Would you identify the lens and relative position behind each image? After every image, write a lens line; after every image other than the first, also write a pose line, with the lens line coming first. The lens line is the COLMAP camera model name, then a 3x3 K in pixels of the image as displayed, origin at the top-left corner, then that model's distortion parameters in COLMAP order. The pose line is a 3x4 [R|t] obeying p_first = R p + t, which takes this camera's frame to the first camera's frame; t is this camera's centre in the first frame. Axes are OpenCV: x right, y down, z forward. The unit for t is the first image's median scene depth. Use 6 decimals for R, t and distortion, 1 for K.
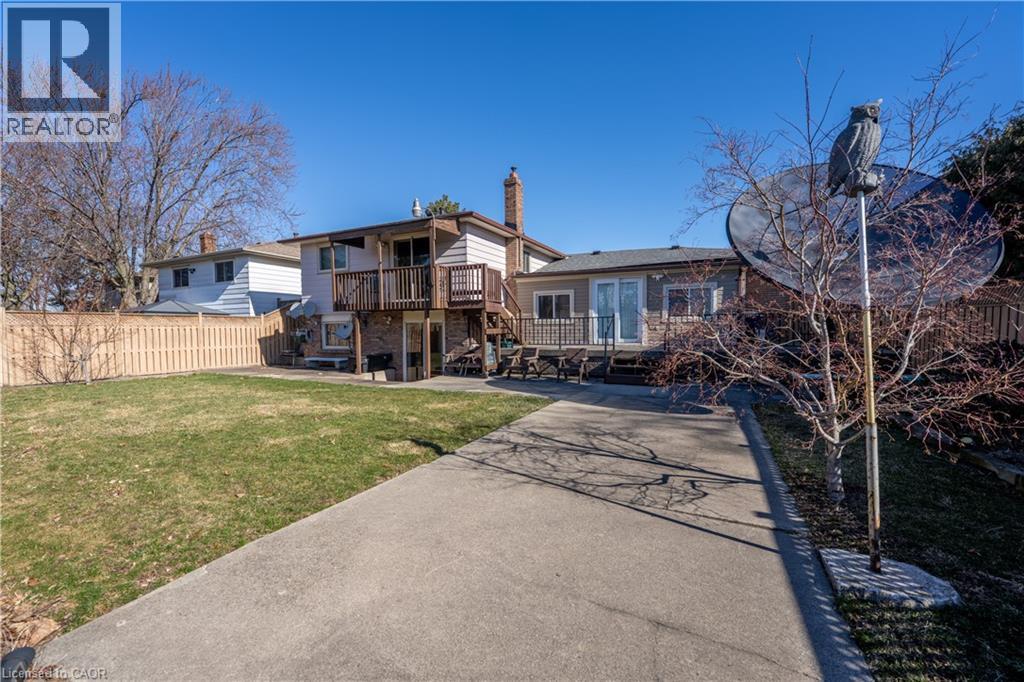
lens RADIAL K [[411.0, 0, 509.7], [0, 411.0, 342.3], [0, 0, 1]] dist [-0.000689, -0.000102]
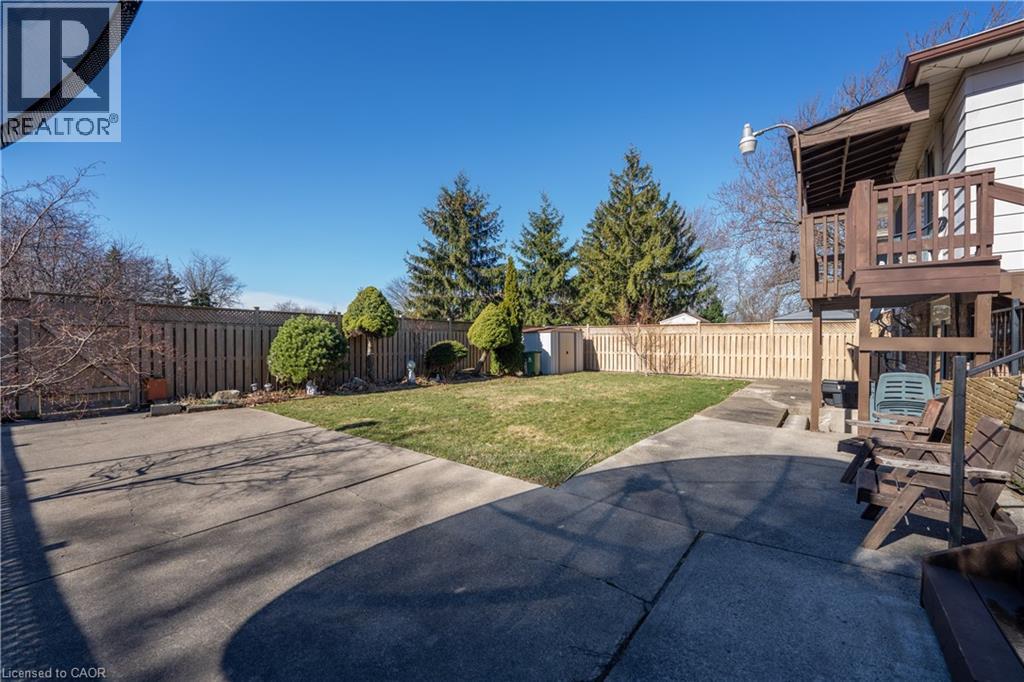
lens RADIAL K [[411.0, 0, 509.7], [0, 411.0, 342.3], [0, 0, 1]] dist [-0.000689, -0.000102]
pose [[-0.198436, 0.015321, -0.979994, 1.002137], [-0.028353, 0.999370, 0.021365, -0.064977], [0.979704, 0.032025, -0.197876, 1.724901]]
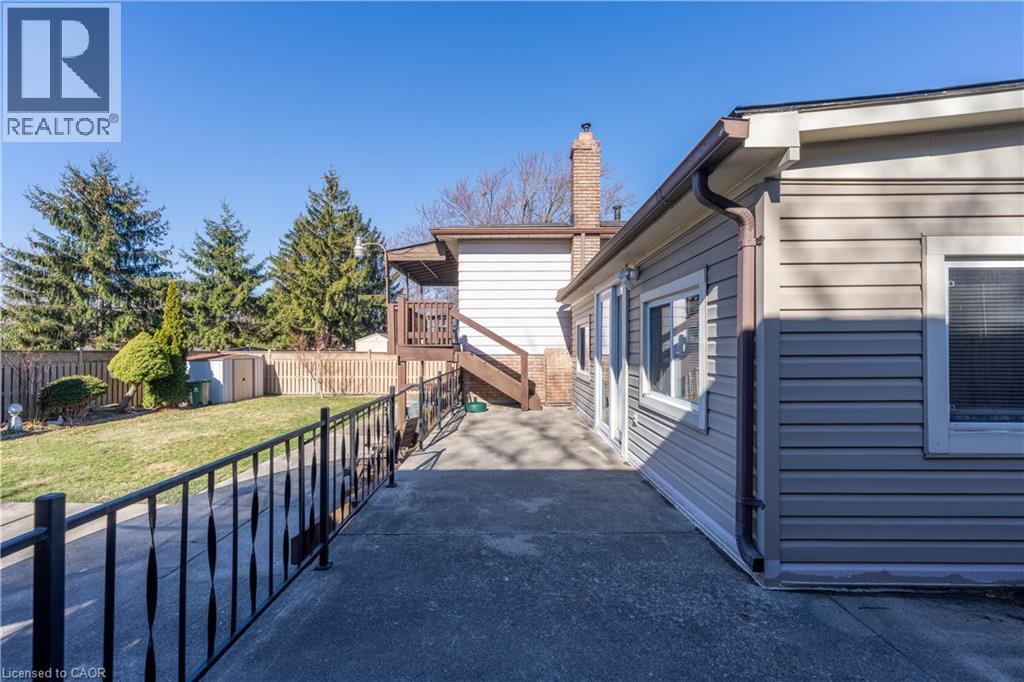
lens RADIAL K [[424.2, 0, 507.5], [0, 424.2, 341.4], [0, 0, 1]] dist [-0.001606, -0.000111]
pose [[0.430359, -0.003216, -0.902652, 1.721206], [-0.031066, 0.999348, -0.018372, -0.242989], [0.902123, 0.035949, 0.429979, 1.978570]]
